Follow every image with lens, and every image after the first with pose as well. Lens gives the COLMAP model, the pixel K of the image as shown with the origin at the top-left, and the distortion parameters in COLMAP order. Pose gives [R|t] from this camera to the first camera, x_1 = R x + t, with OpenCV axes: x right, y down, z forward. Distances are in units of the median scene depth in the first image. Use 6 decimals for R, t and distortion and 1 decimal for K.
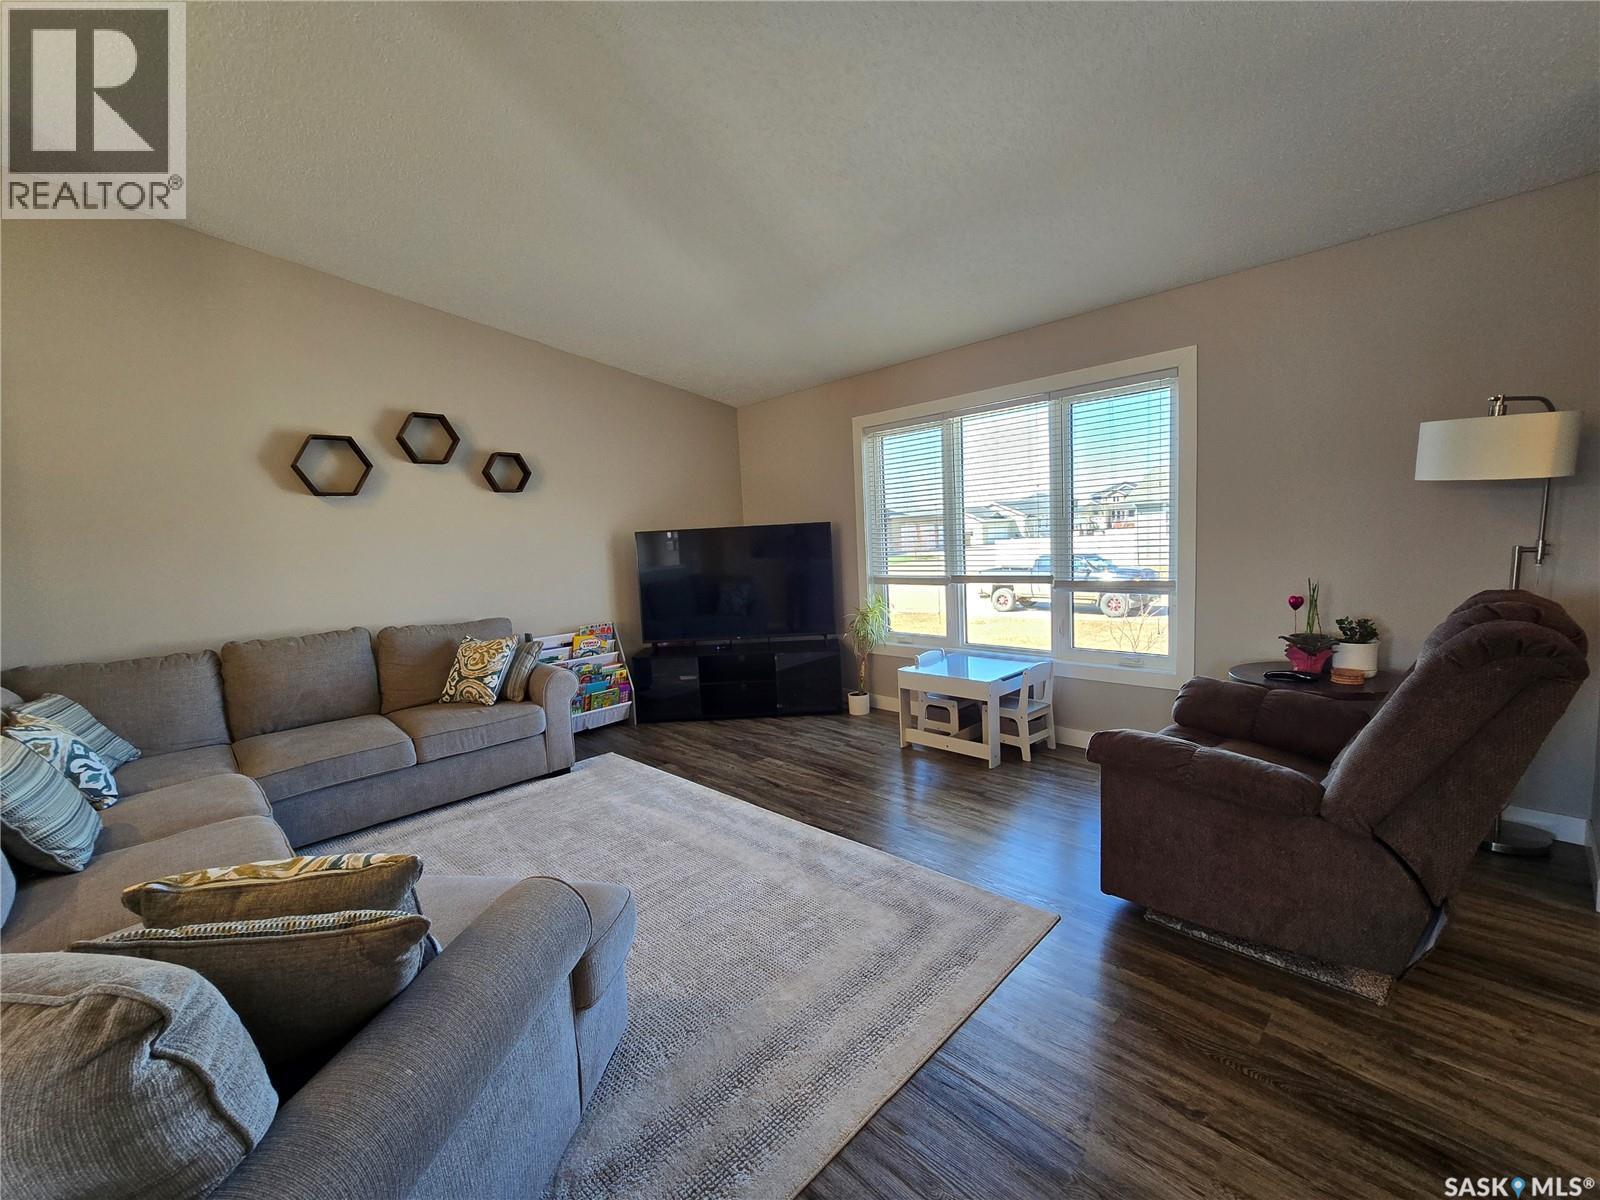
lens RADIAL K [[648.8, 0, 792.8], [0, 648.8, 605.9], [0, 0, 1]] dist [-0.003211, -0.000277]
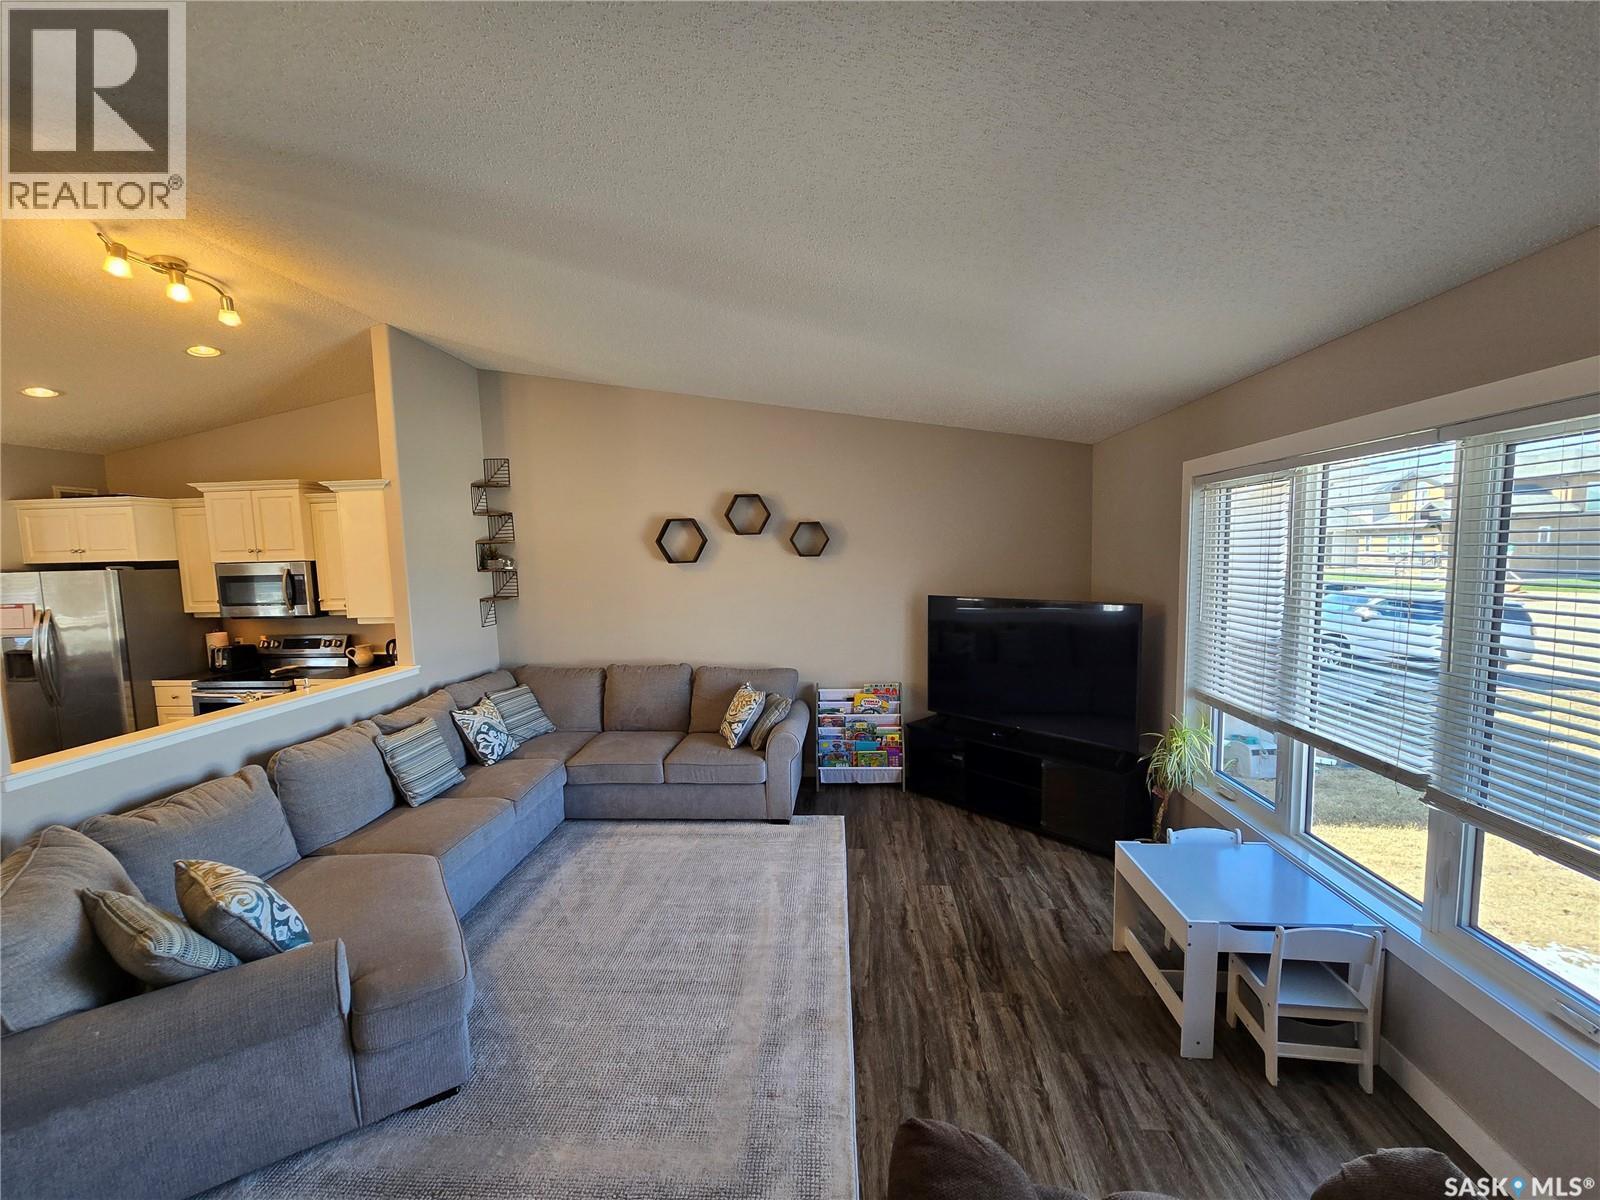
lens RADIAL K [[641.2, 0, 806.7], [0, 641.2, 620.3], [0, 0, 1]] dist [-0.012090, -0.000142]
pose [[0.671096, 0.113087, -0.732695, 0.418749], [-0.091145, 0.993386, 0.069841, -0.158589], [0.735746, 0.019912, 0.676964, 0.281409]]
